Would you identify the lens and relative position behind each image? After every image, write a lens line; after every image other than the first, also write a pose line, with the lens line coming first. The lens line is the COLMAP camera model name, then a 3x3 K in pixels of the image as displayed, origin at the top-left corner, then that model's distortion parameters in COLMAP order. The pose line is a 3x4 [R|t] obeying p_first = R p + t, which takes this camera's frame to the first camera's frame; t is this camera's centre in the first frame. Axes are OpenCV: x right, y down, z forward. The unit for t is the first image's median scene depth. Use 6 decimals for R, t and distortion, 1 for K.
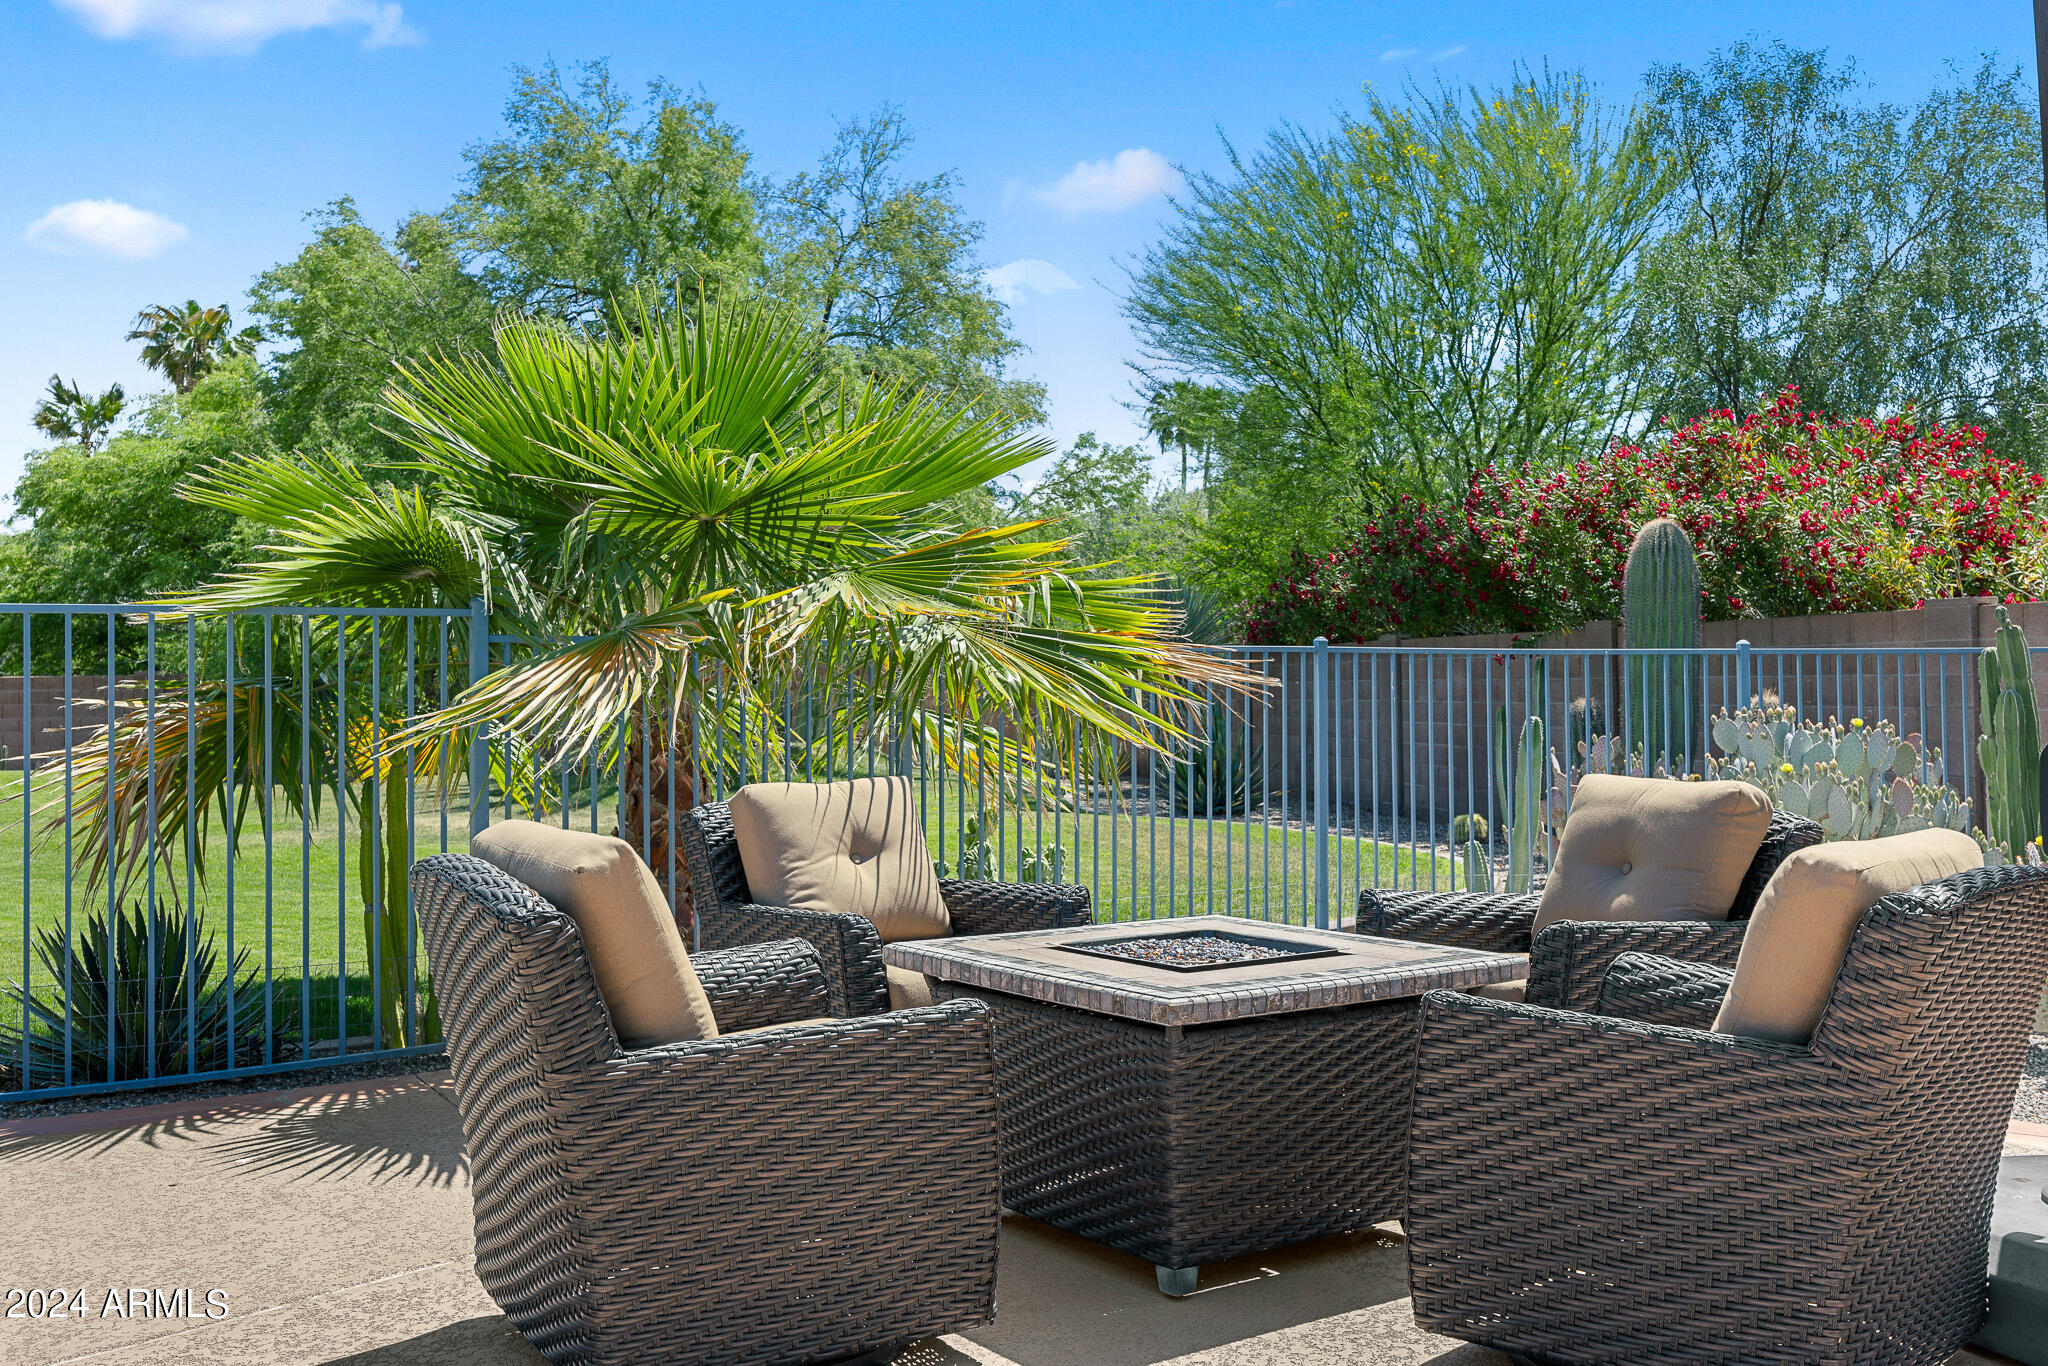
lens RADIAL K [[2007.6, 0, 1024.0], [0, 2007.6, 683.0], [0, 0, 1]] dist [-0.139991, 0.003391]
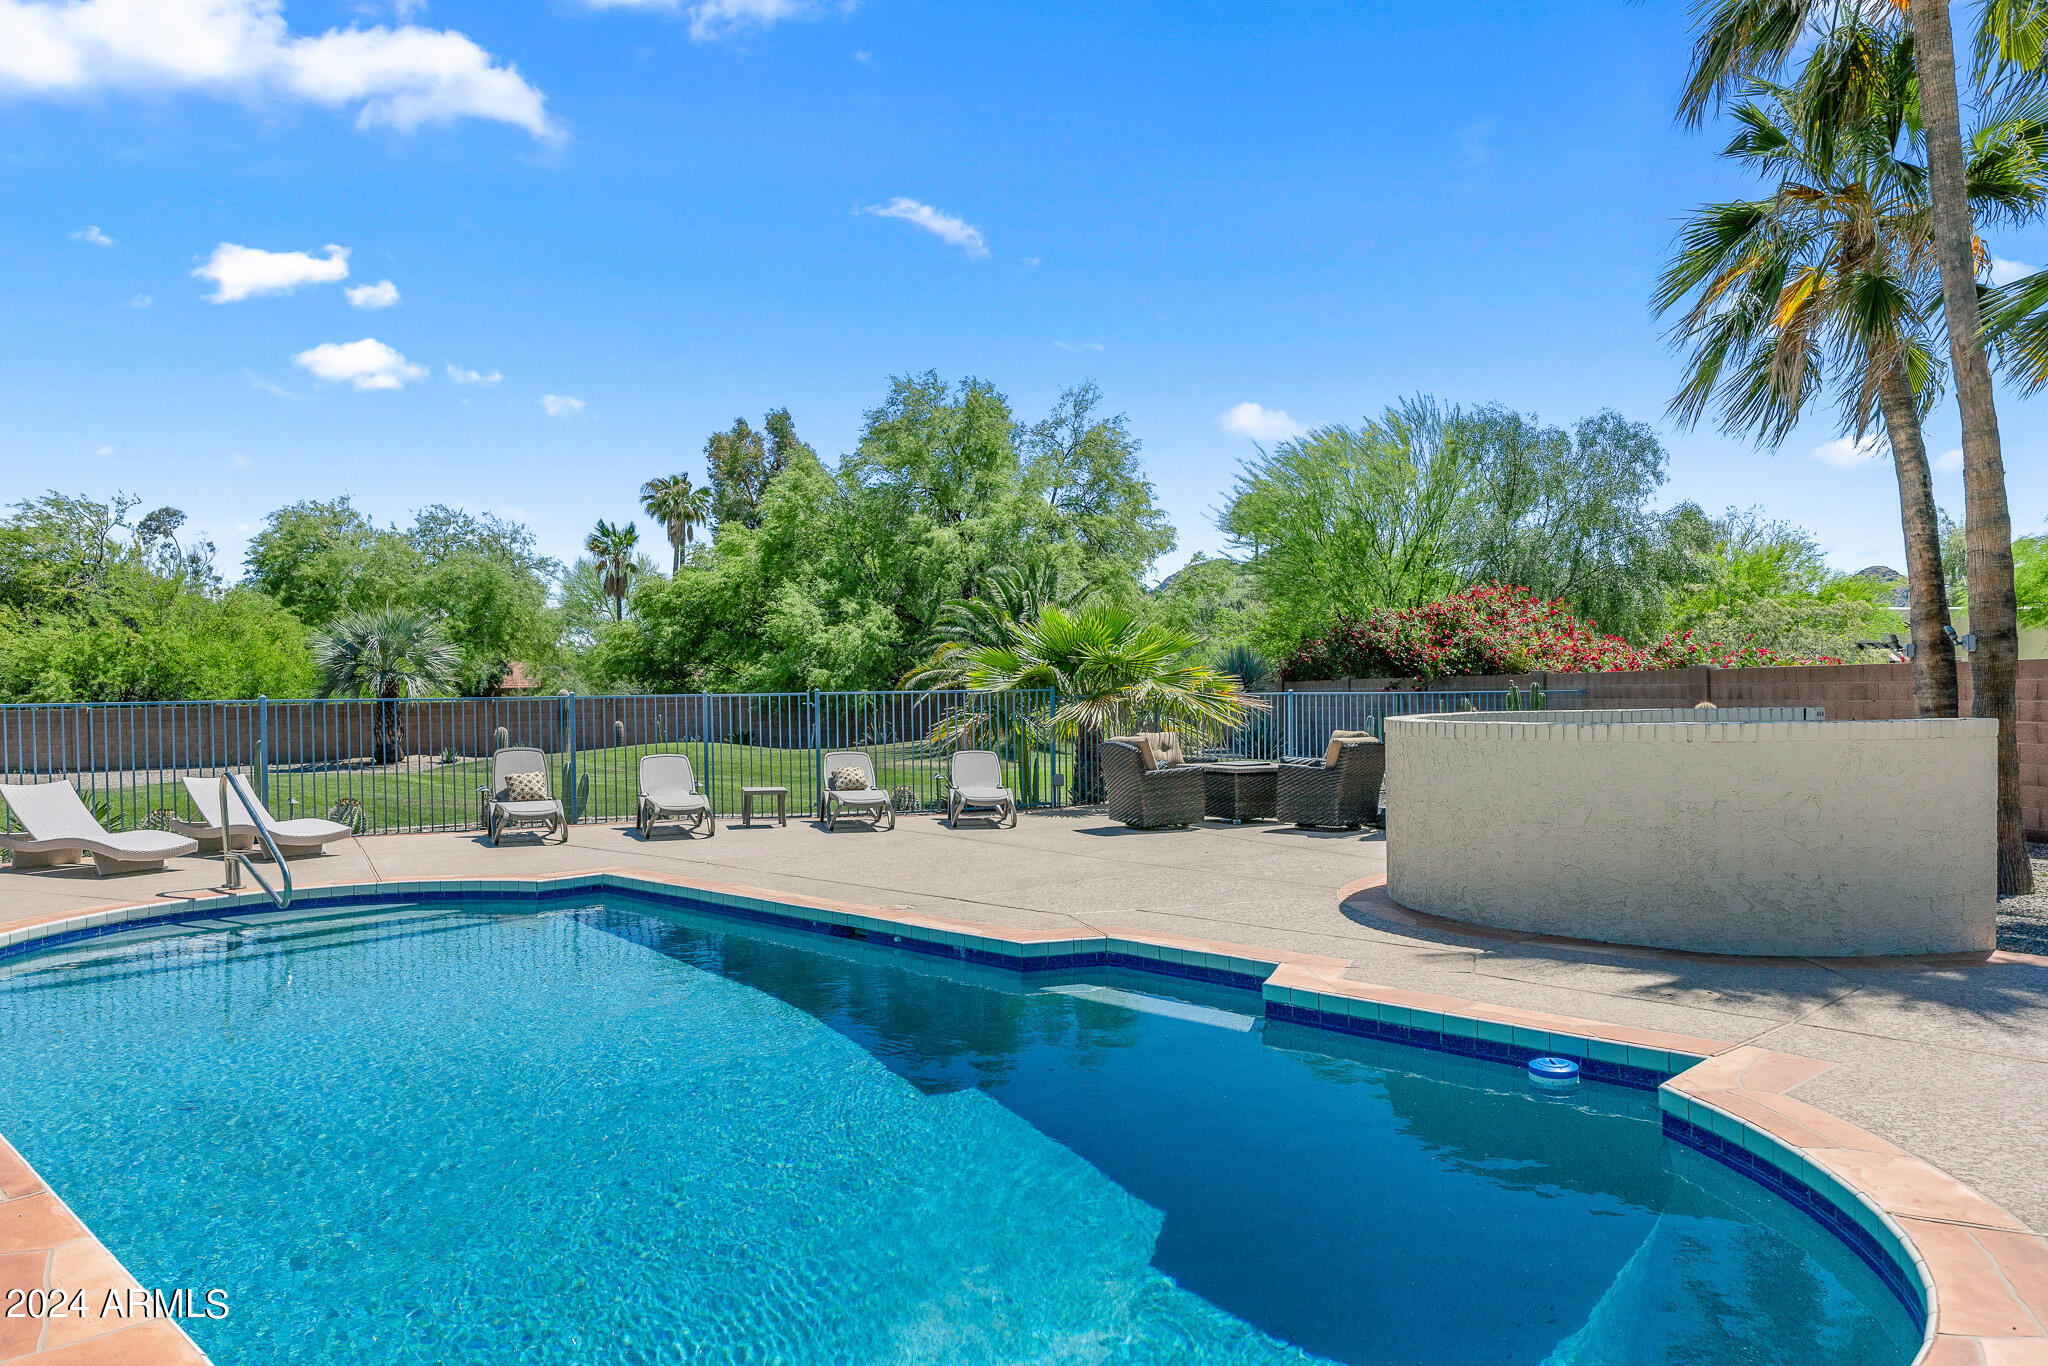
lens RADIAL K [[1419.9, 0, 1024.0], [0, 1419.9, 683.0], [0, 0, 1]] dist [0.057300, -0.000462]
pose [[0.996222, -0.010400, -0.086221, -0.017260], [0.010067, 0.999940, -0.004292, -0.007080], [0.086261, 0.003408, 0.996267, -0.306057]]
